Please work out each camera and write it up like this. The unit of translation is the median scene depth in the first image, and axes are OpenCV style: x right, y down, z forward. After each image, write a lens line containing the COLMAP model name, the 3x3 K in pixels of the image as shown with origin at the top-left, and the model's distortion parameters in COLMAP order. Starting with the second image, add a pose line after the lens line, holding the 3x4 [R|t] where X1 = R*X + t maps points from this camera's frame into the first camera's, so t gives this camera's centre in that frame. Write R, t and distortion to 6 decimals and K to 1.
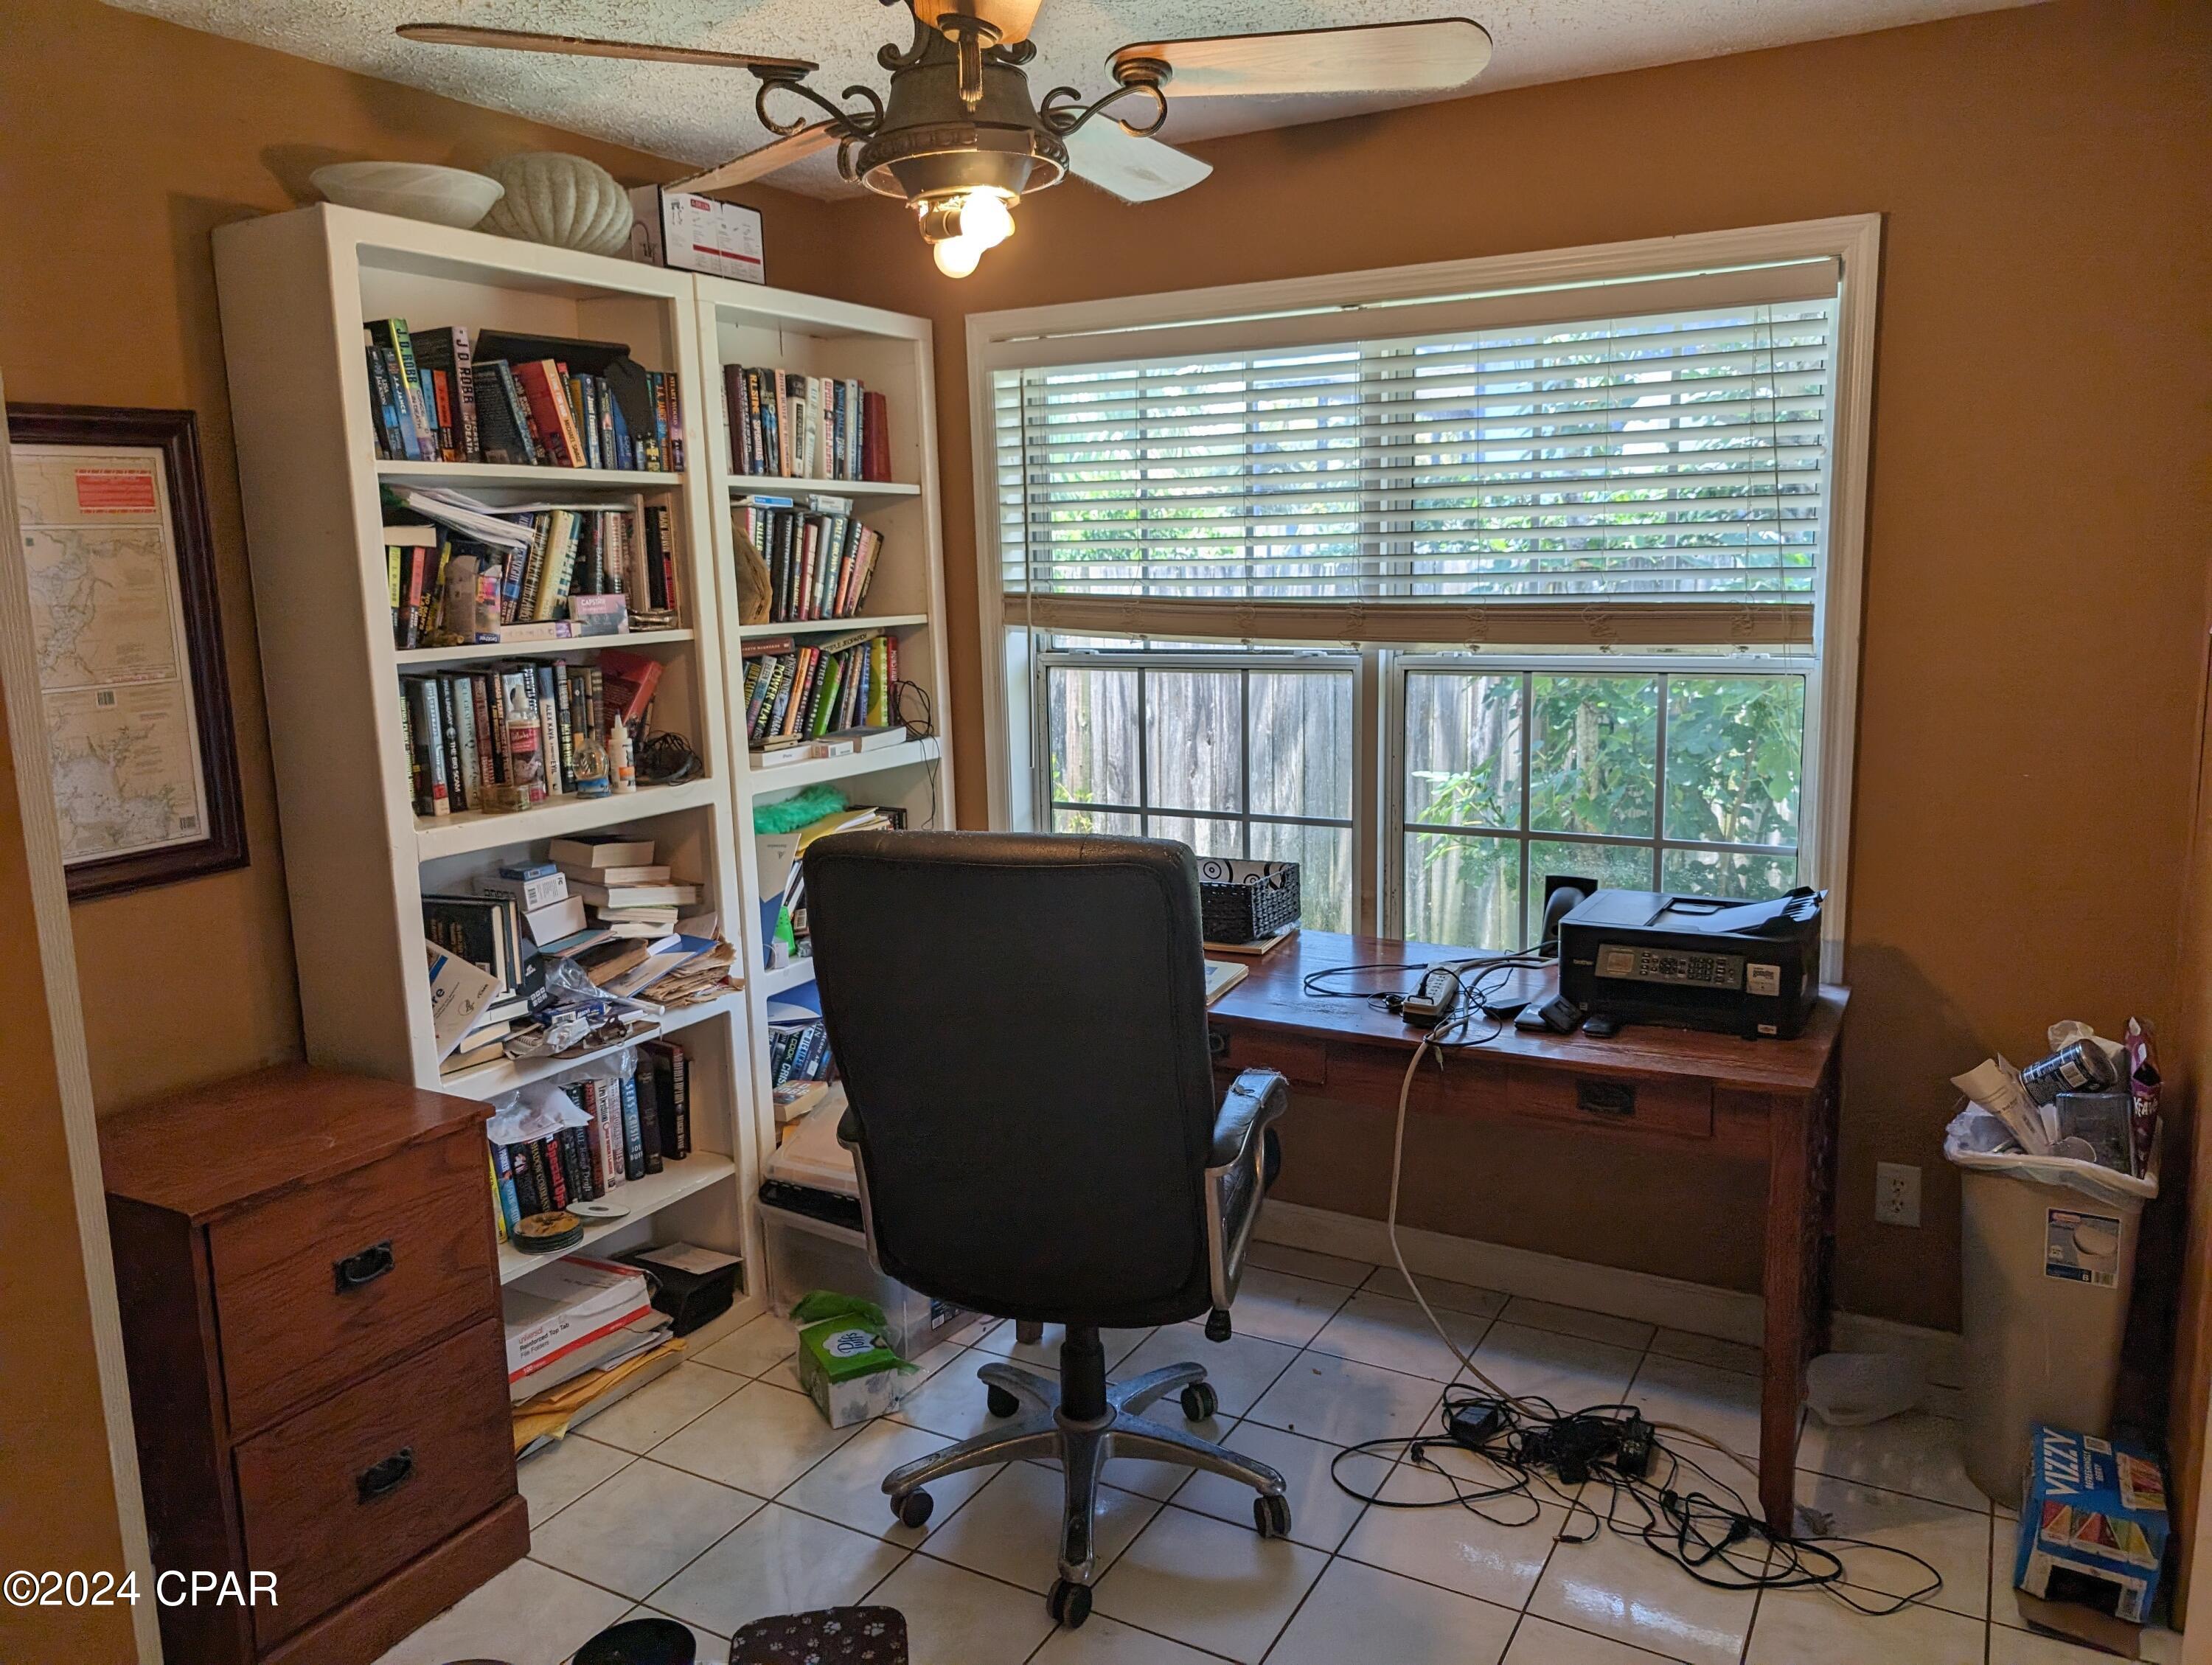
lens RADIAL K [[1609.7, 0, 1106.0], [0, 1609.7, 832.5], [0, 0, 1]] dist [0.008408, 0.001003]
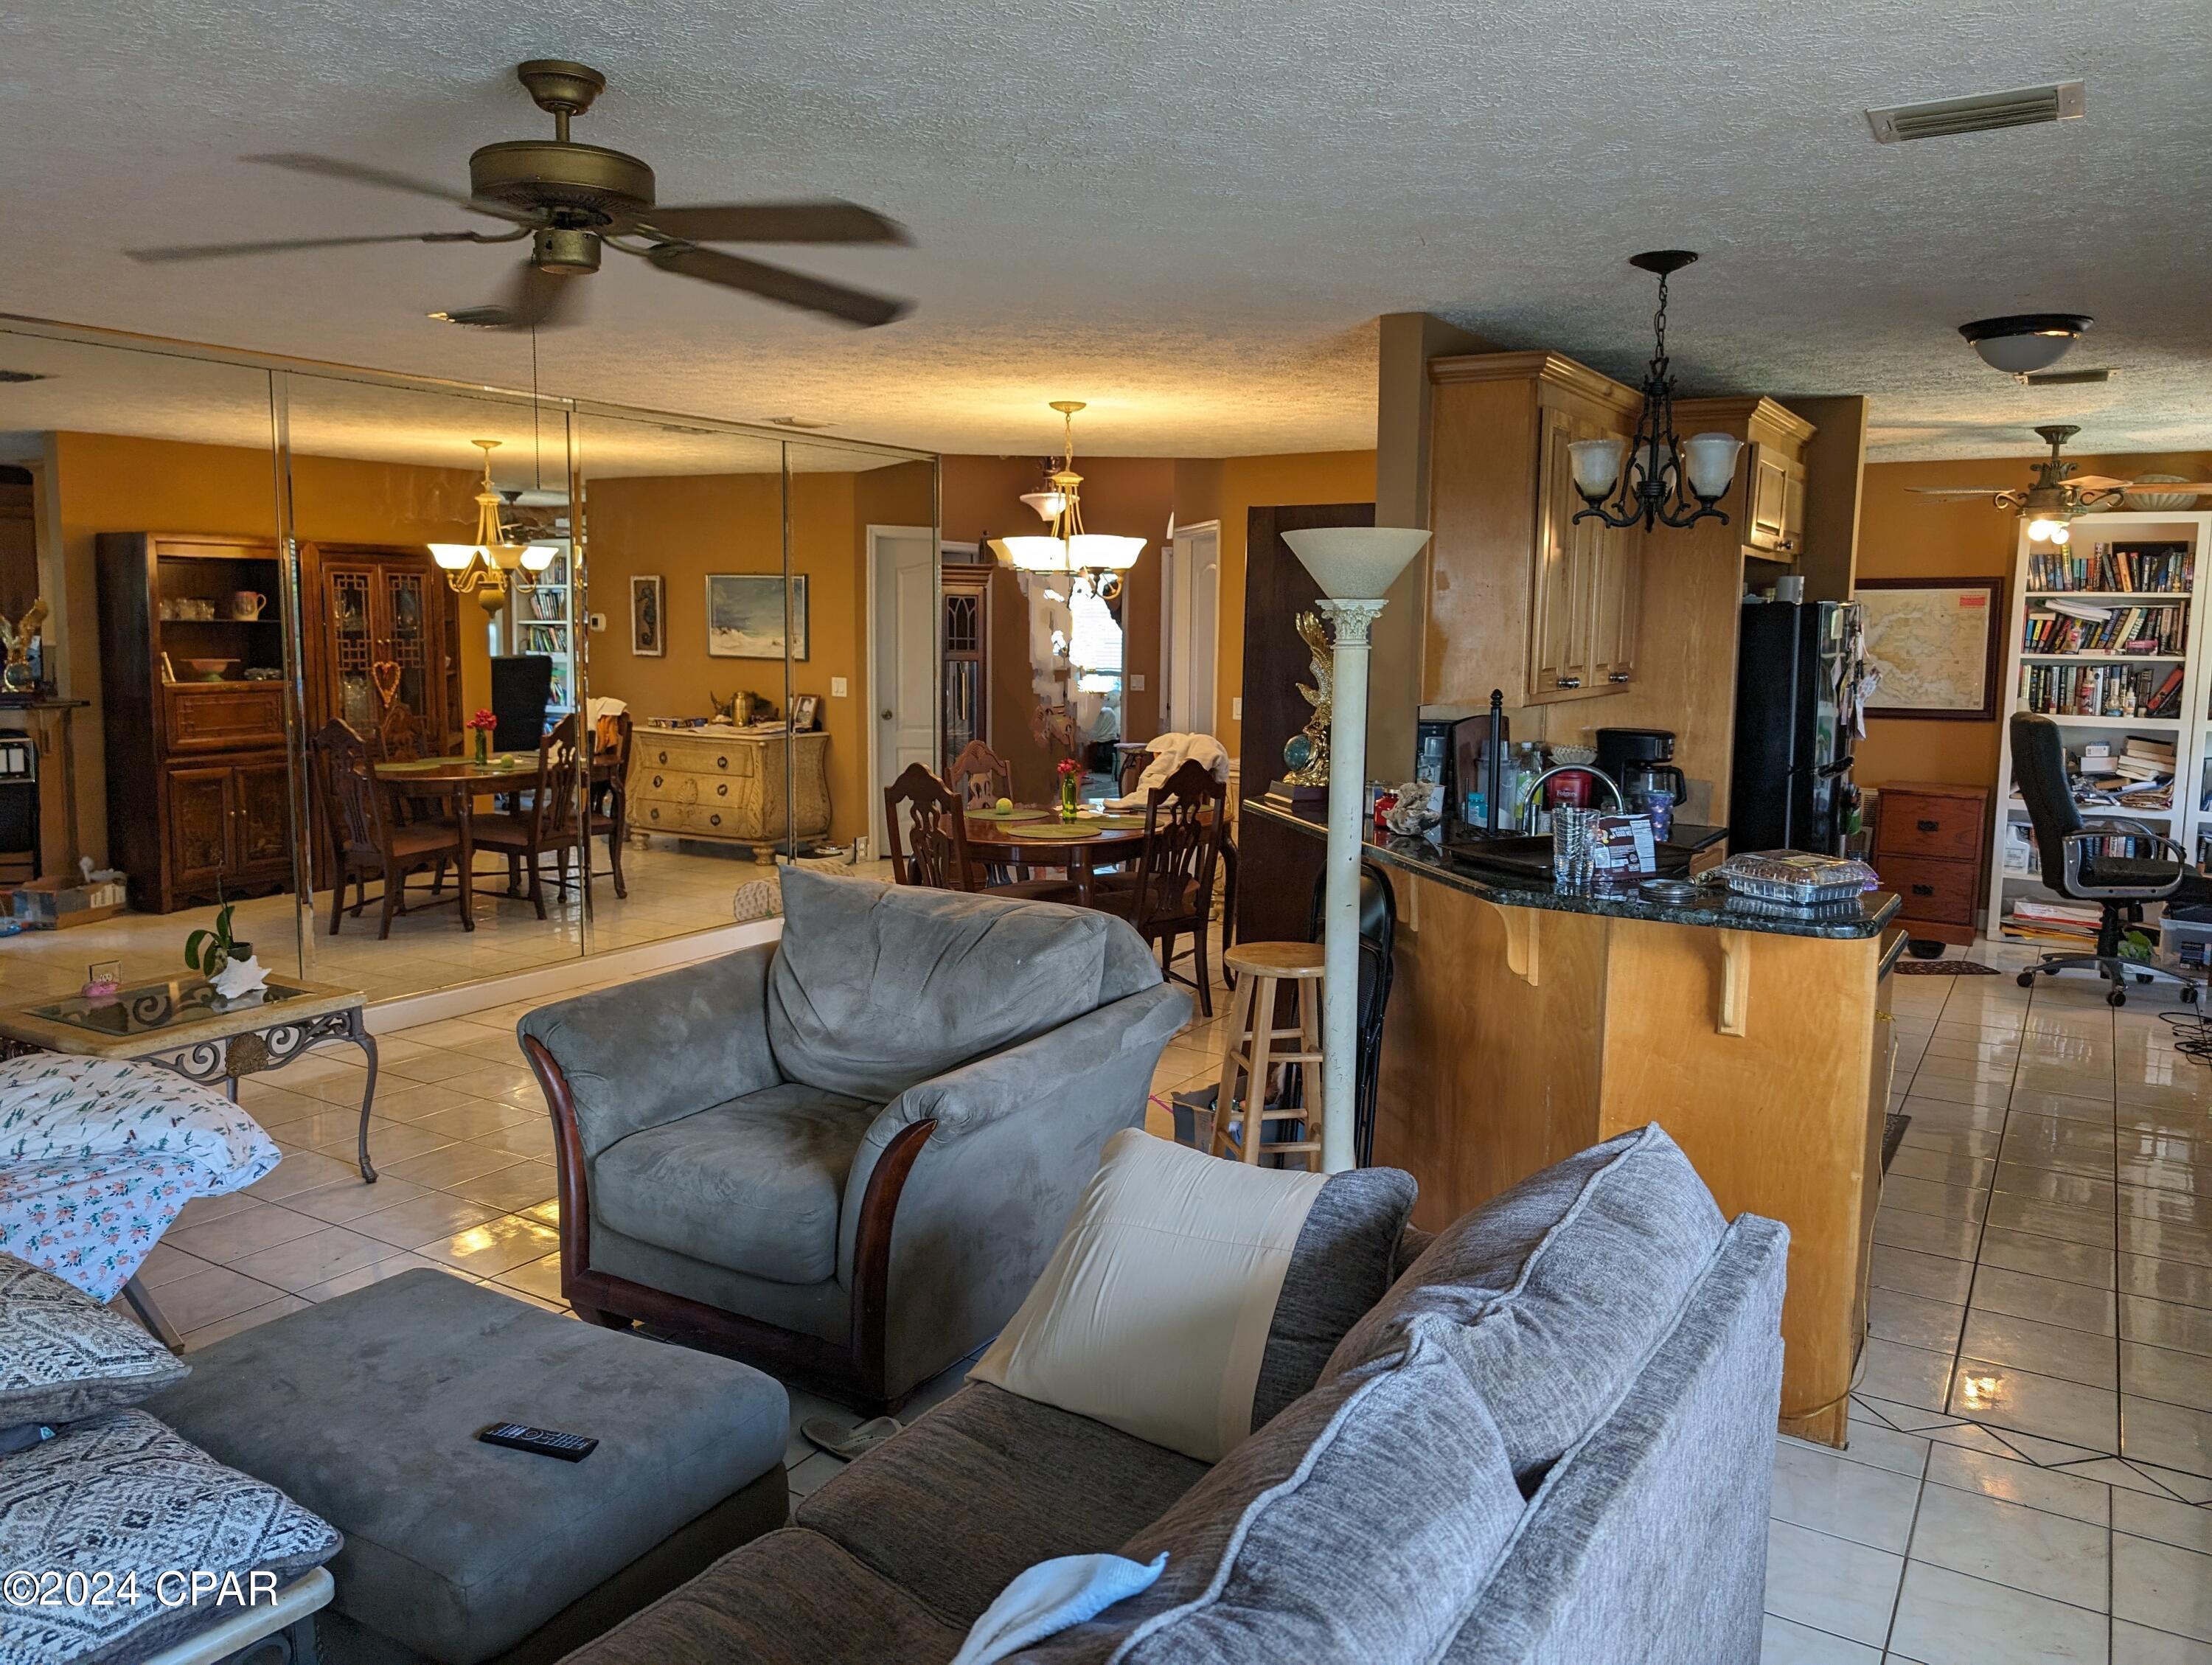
lens RADIAL K [[1609.7, 0, 1106.0], [0, 1609.7, 832.5], [0, 0, 1]] dist [0.008408, 0.001003]
pose [[-0.034628, 0.158723, -0.986716, 2.636606], [-0.185044, 0.969218, 0.162403, 0.041634], [0.982120, 0.188209, -0.004191, -0.626325]]
